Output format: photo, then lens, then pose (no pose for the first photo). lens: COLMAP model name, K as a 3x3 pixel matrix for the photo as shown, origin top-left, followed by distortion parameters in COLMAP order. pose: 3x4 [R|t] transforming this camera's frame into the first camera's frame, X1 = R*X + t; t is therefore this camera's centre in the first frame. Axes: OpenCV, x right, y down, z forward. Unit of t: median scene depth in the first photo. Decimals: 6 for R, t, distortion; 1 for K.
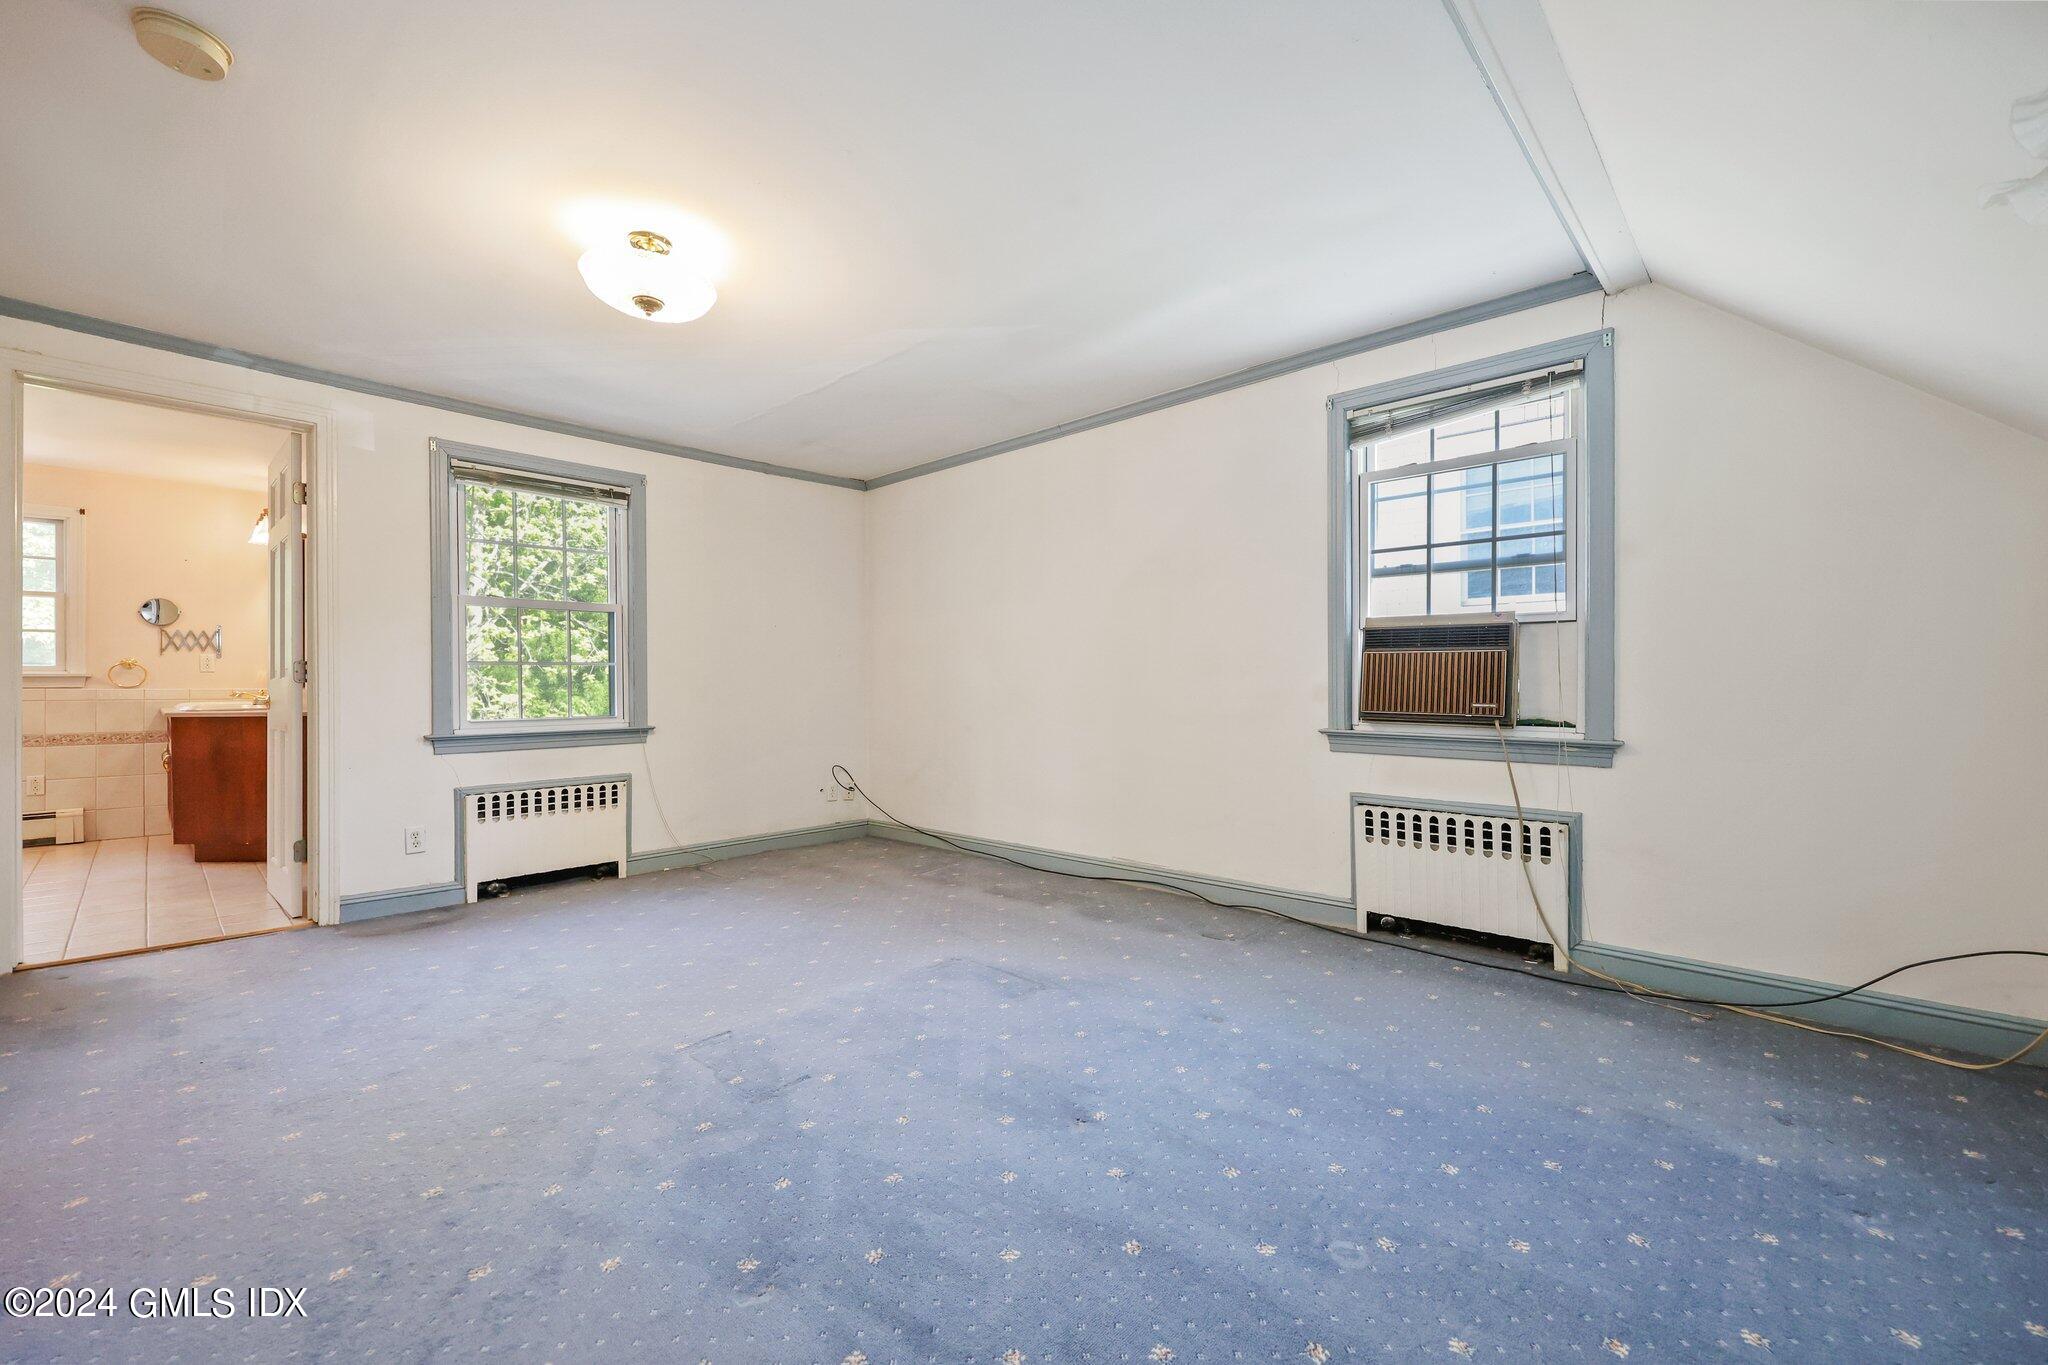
lens RADIAL K [[822.0, 0, 1031.7], [0, 822.0, 690.4], [0, 0, 1]] dist [-0.004679, 0.001022]
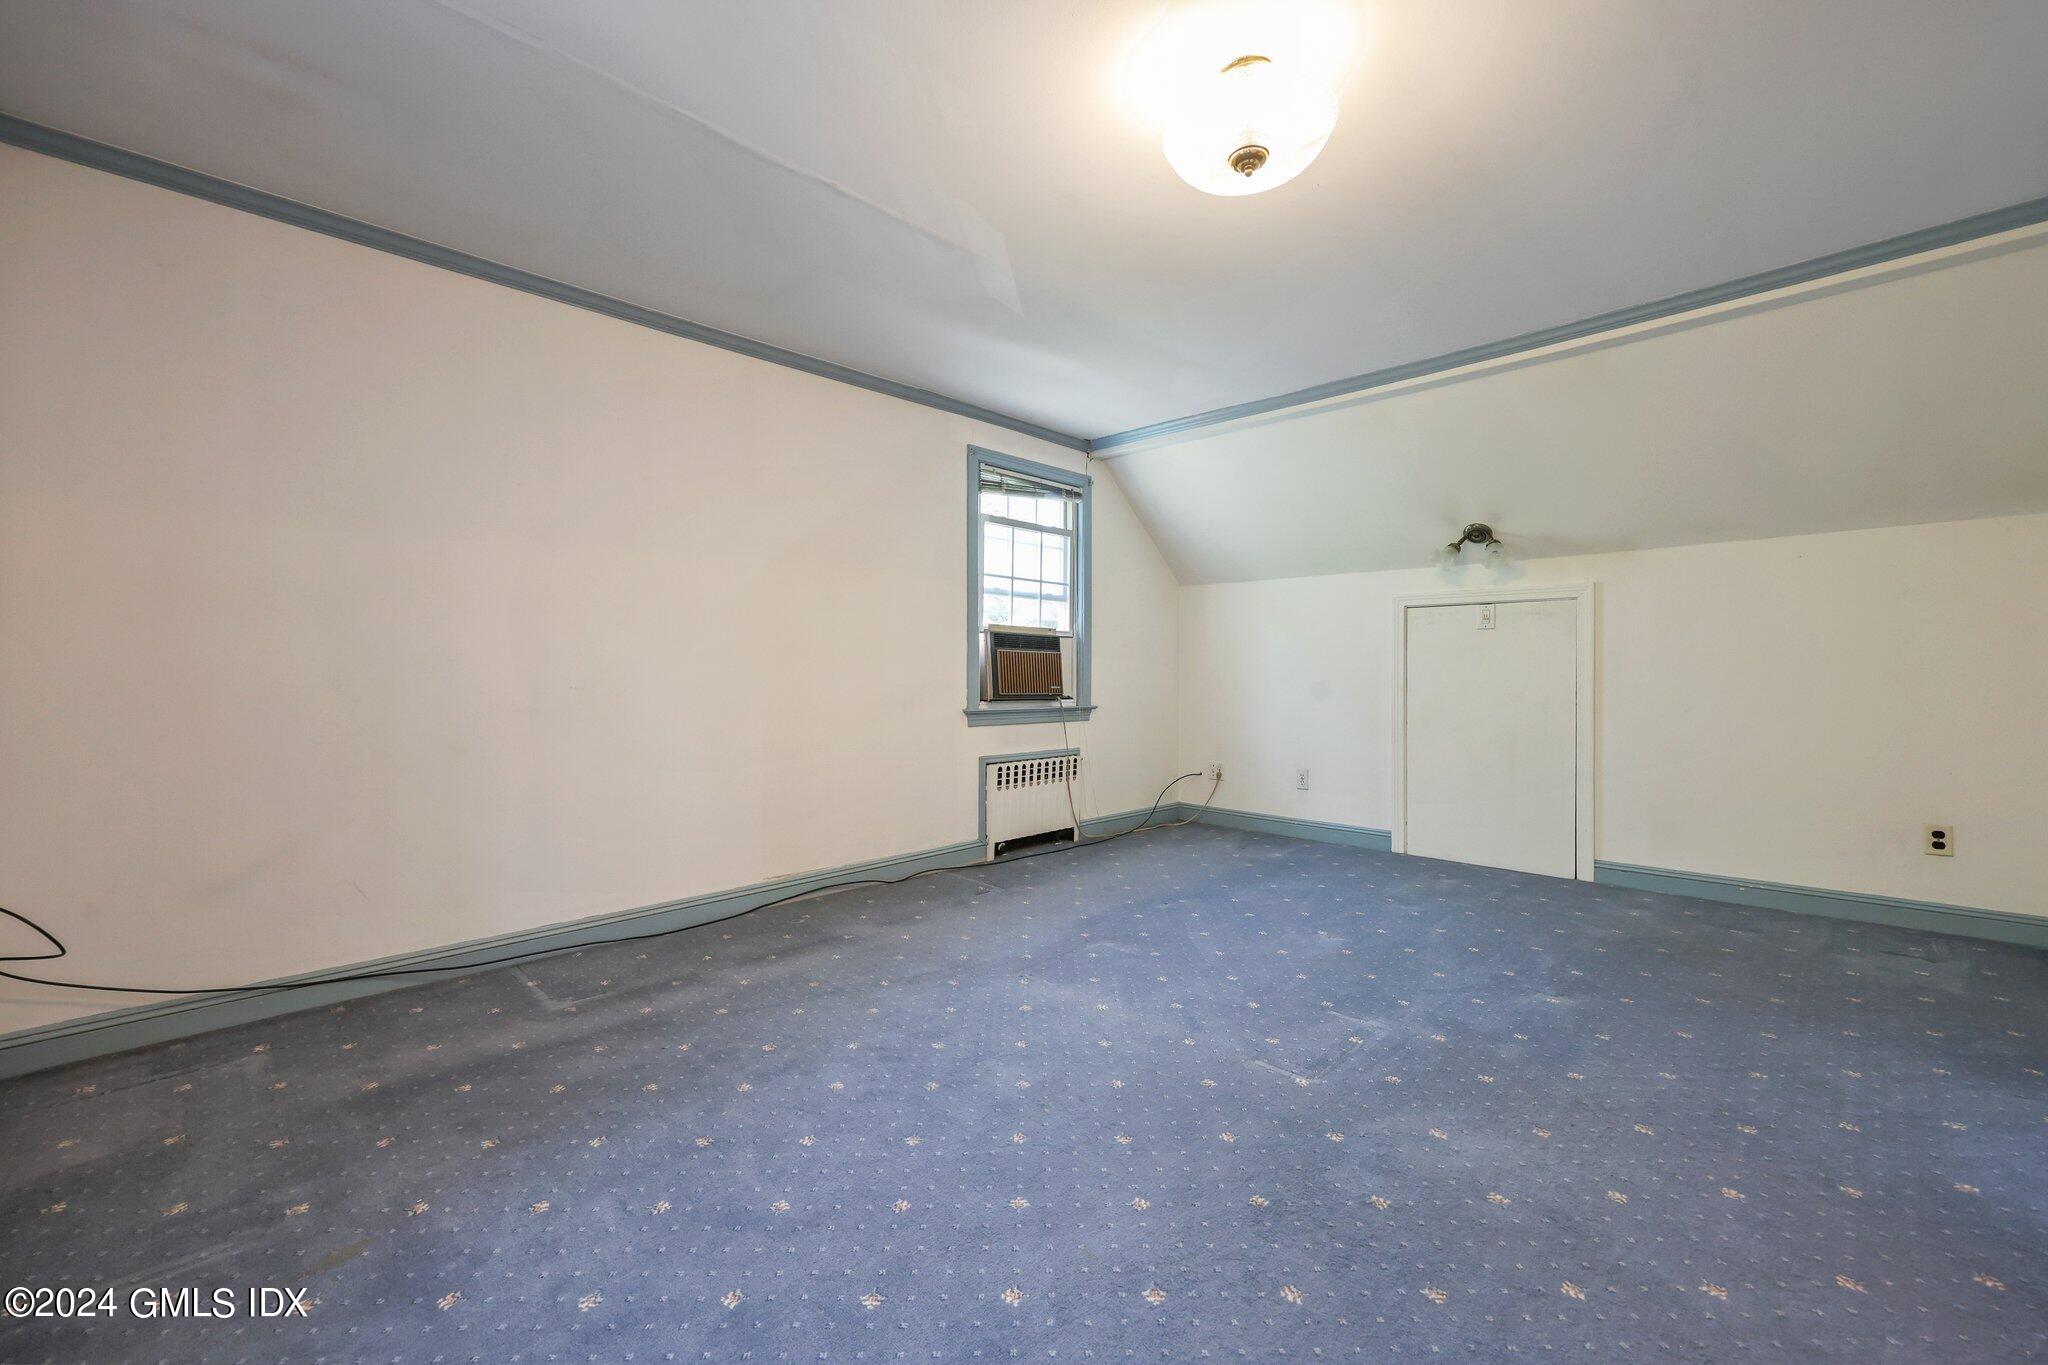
lens RADIAL K [[822.0, 0, 1023.7], [0, 822.0, 685.2], [0, 0, 1]] dist [-0.004679, 0.001022]
pose [[0.041005, -0.009798, 0.999111, -0.755847], [0.006821, 0.999931, 0.009526, -0.001102], [-0.999136, 0.006424, 0.041069, 0.728462]]
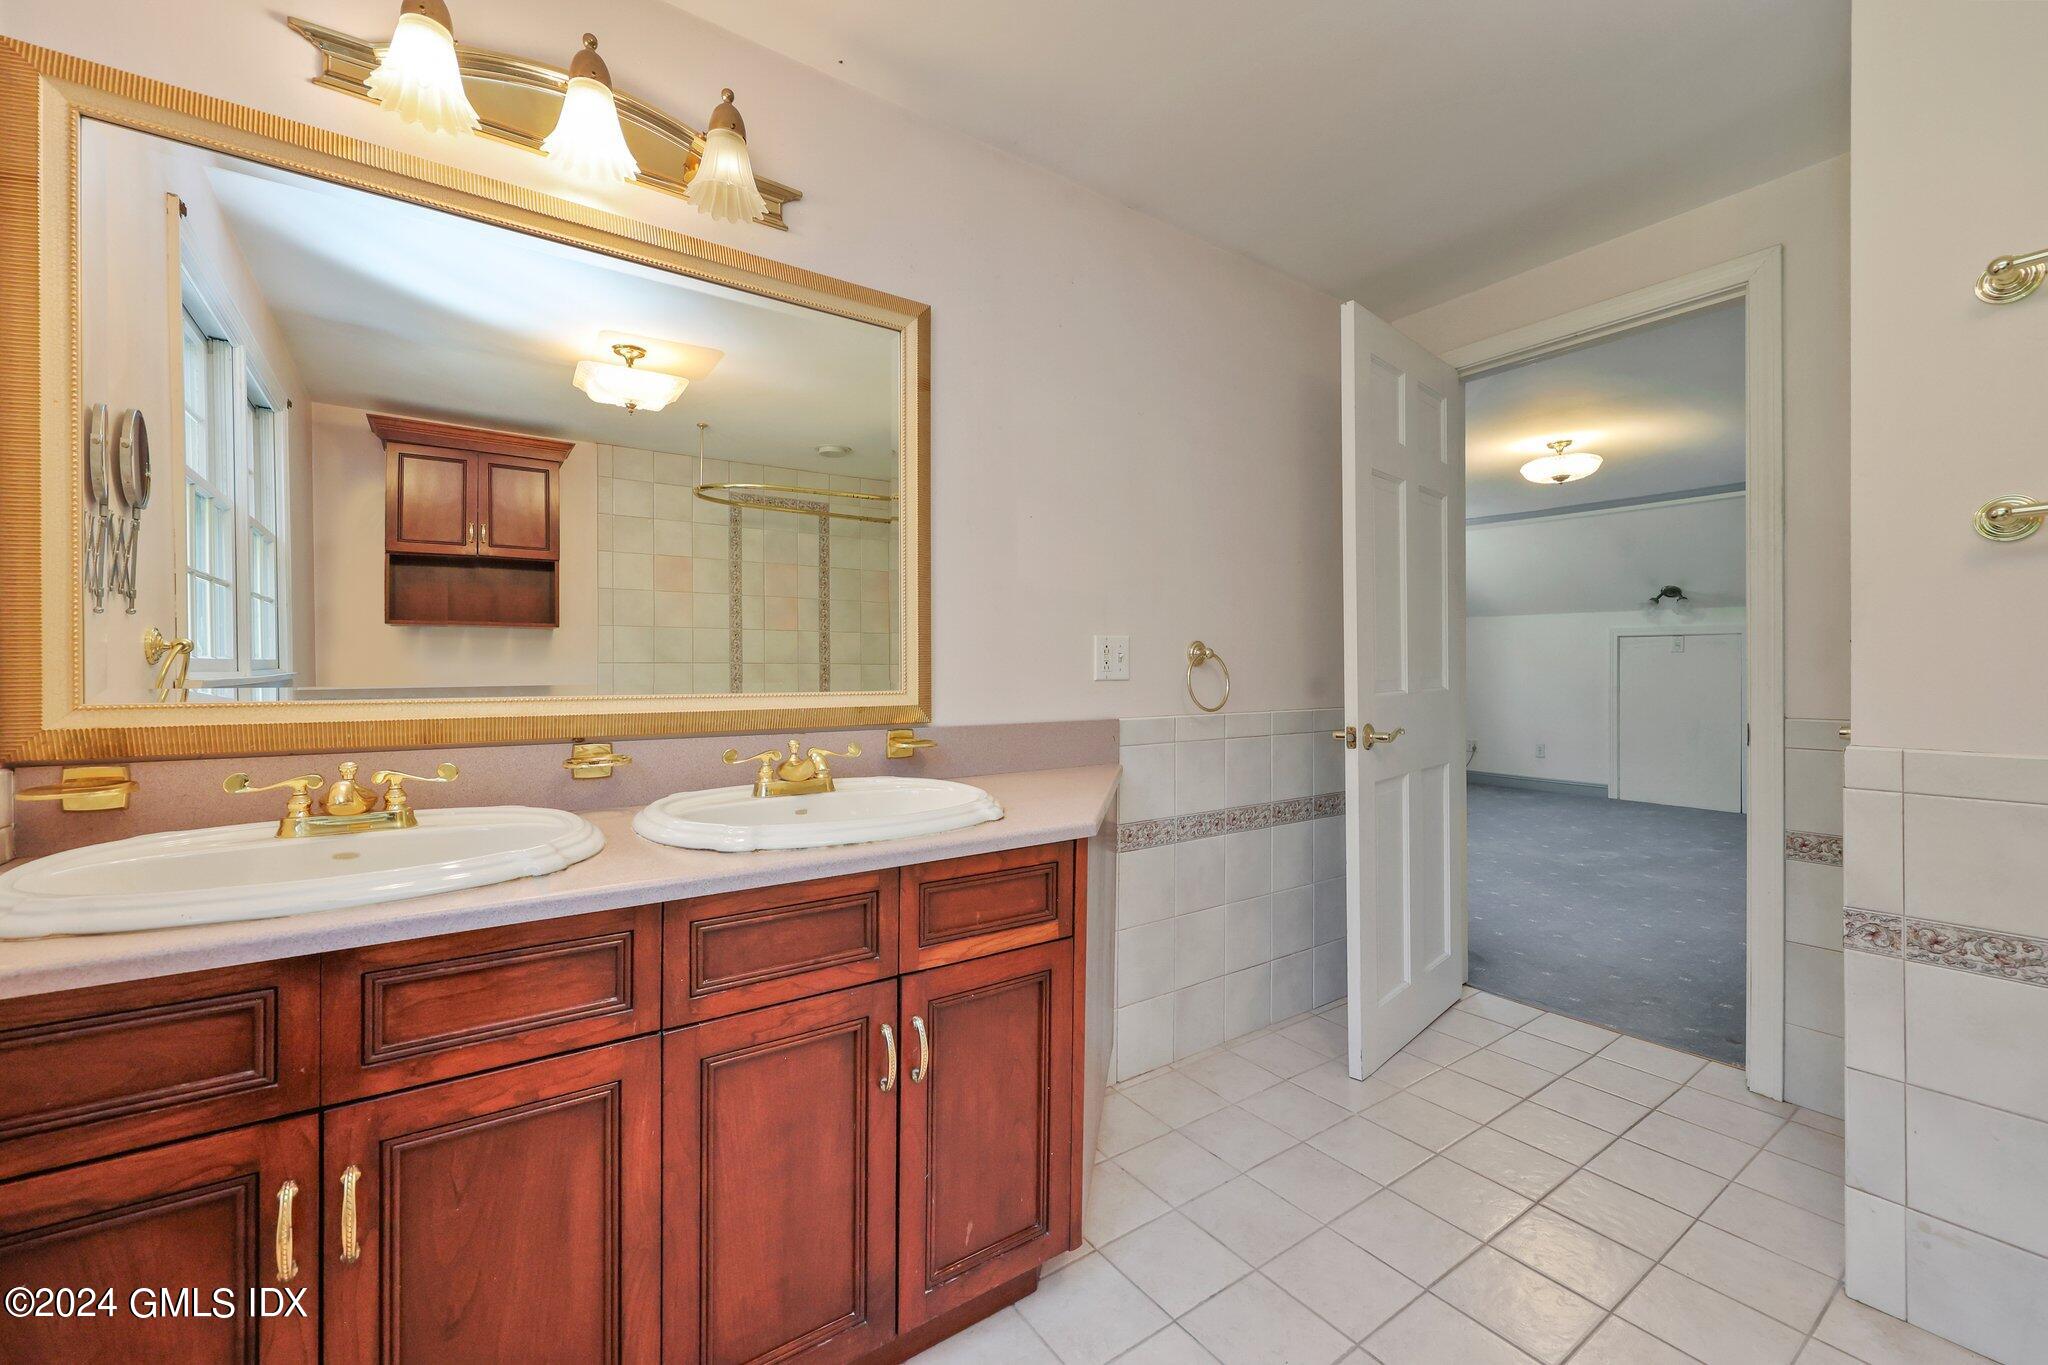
lens RADIAL K [[822.0, 0, 1043.7], [0, 822.0, 675.3], [0, 0, 1]] dist [-0.004679, 0.001022]
pose [[0.195933, -0.007833, 0.980586, -1.618546], [0.003494, 0.999967, 0.007290, -0.034570], [-0.980611, 0.001998, 0.195954, 1.138274]]
